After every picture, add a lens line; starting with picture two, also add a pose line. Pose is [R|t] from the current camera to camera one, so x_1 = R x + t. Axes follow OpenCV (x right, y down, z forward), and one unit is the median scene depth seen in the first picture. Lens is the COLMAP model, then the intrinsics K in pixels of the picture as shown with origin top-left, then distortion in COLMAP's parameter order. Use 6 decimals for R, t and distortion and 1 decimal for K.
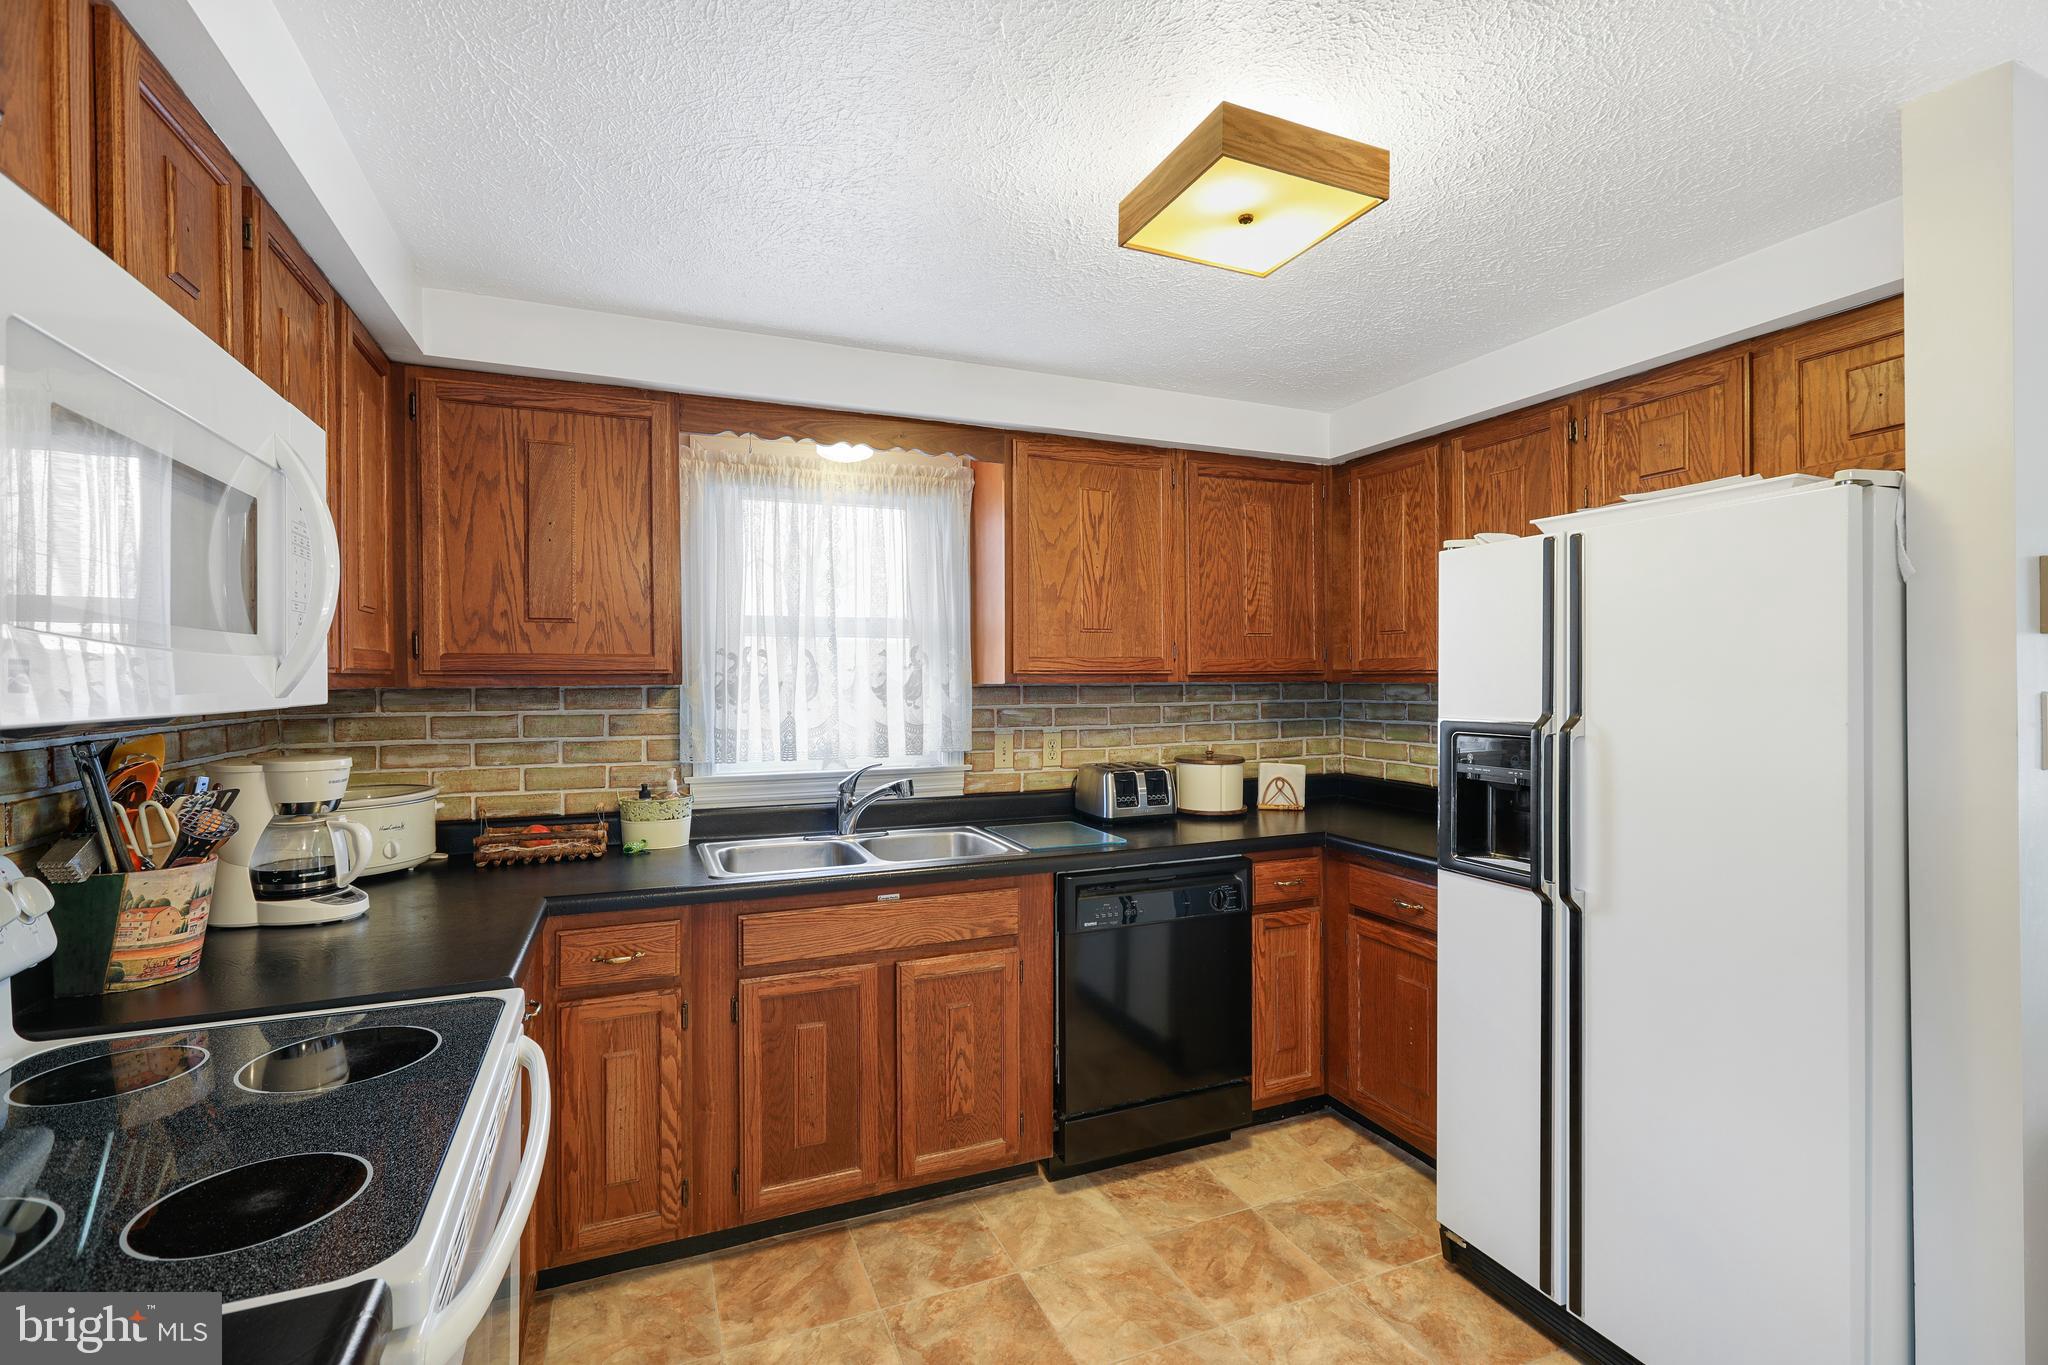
lens RADIAL K [[913.5, 0, 1030.5], [0, 913.5, 684.4], [0, 0, 1]] dist [0.002411, 0.000909]
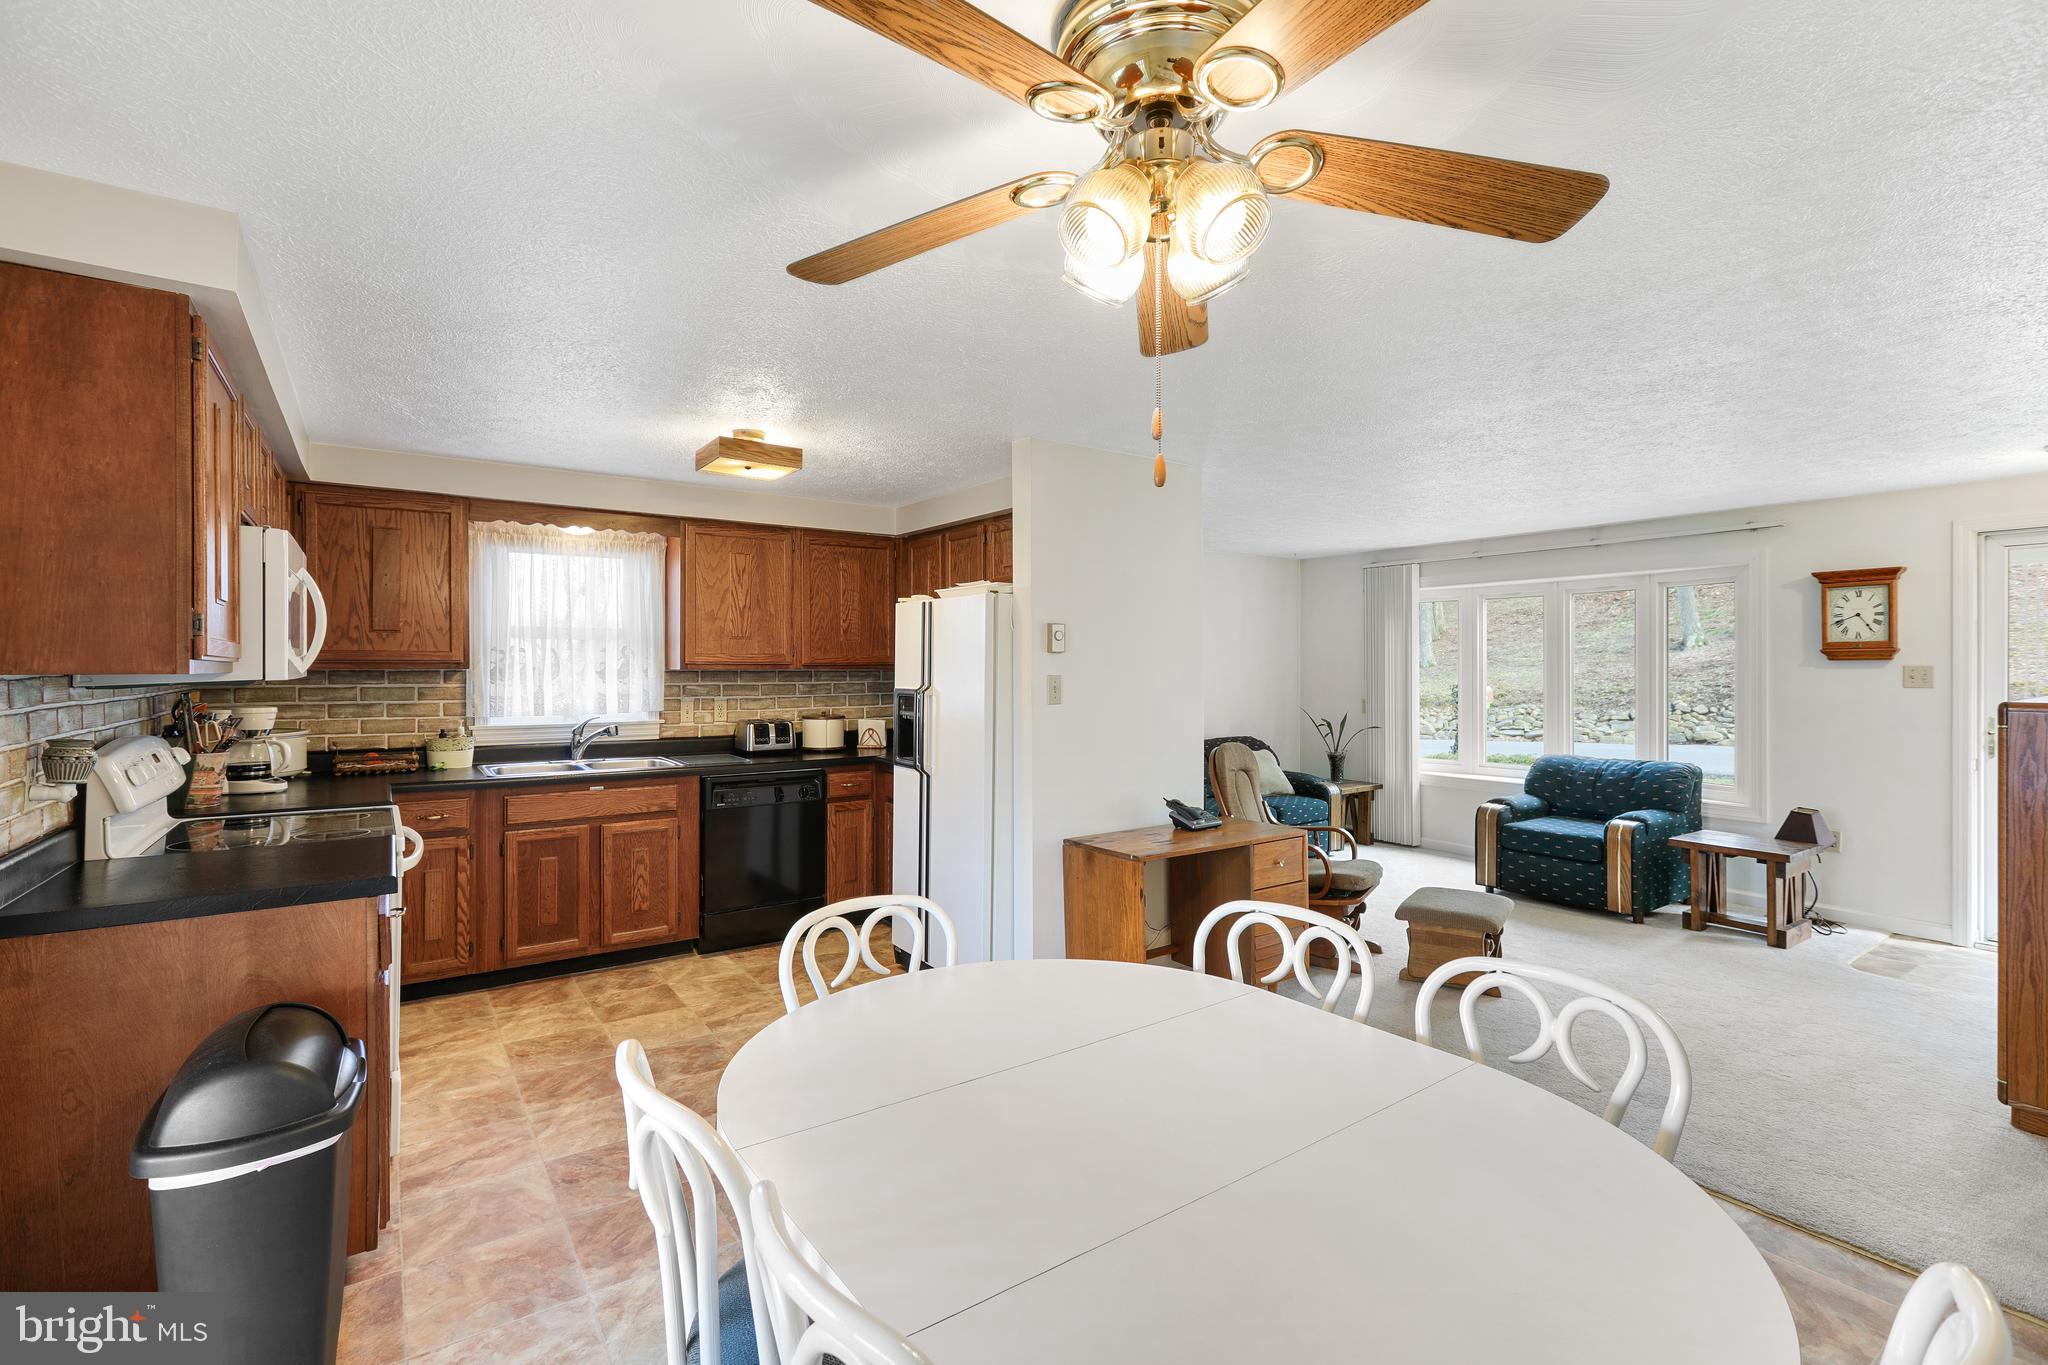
lens RADIAL K [[913.5, 0, 1021.5], [0, 913.5, 669.6], [0, 0, 1]] dist [0.002411, 0.000909]
pose [[0.979349, 0.005385, 0.202104, 0.280322], [-0.004891, 0.999984, -0.002942, 0.001451], [-0.202117, 0.001893, 0.979360, -0.870802]]
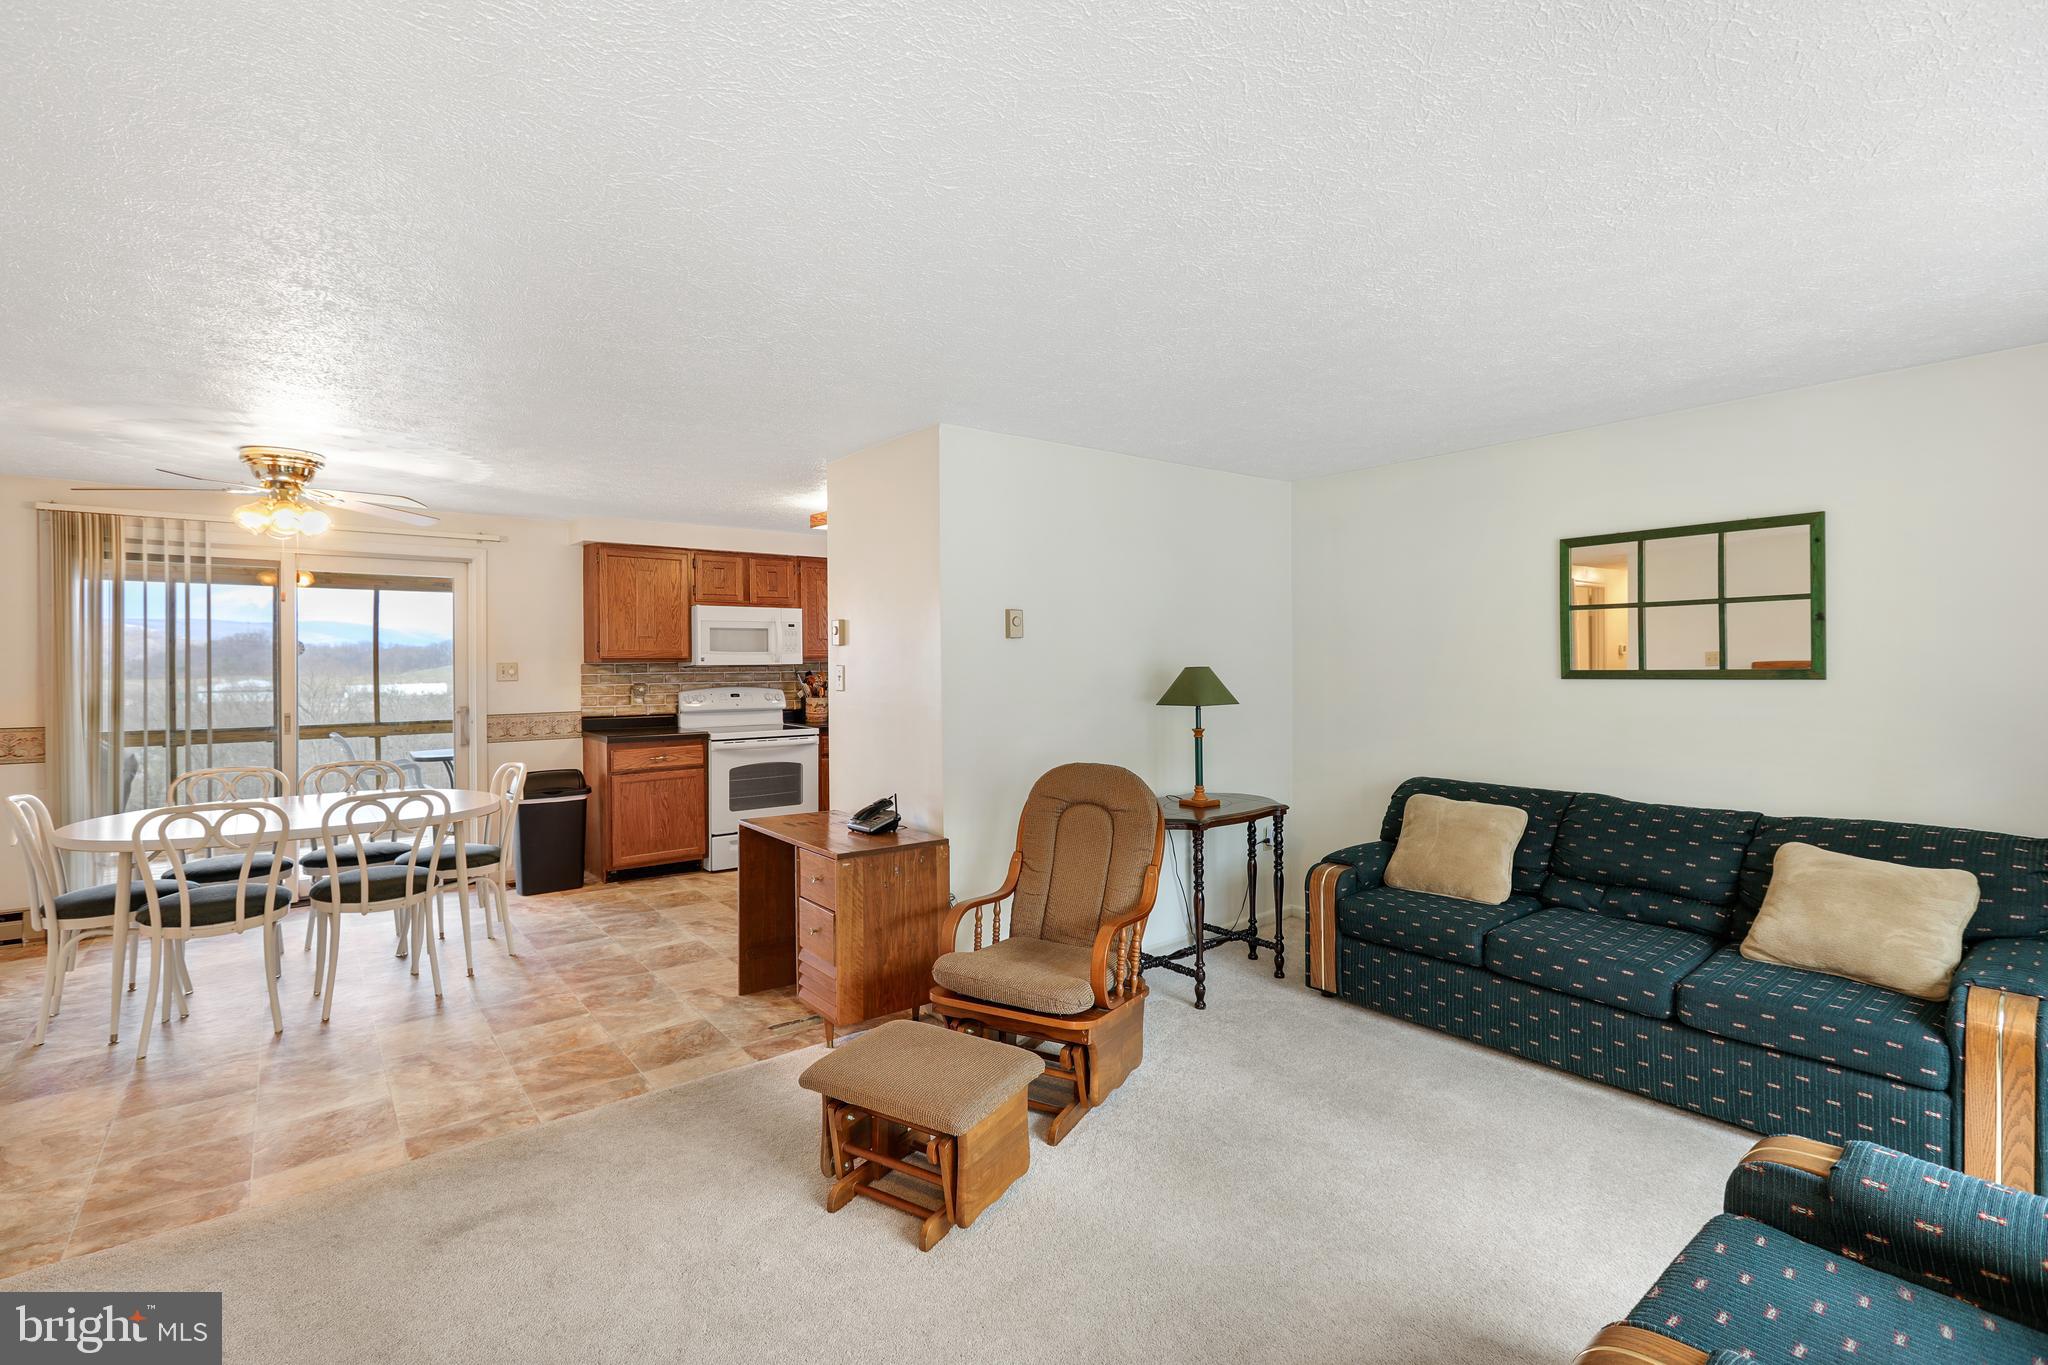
lens RADIAL K [[913.5, 0, 1026.8], [0, 913.5, 670.4], [0, 0, 1]] dist [0.002411, 0.000909]
pose [[0.261188, 0.007025, -0.965262, 1.363567], [-0.000230, 0.999974, 0.007216, 0.005251], [0.965288, -0.001662, 0.261183, 0.822984]]
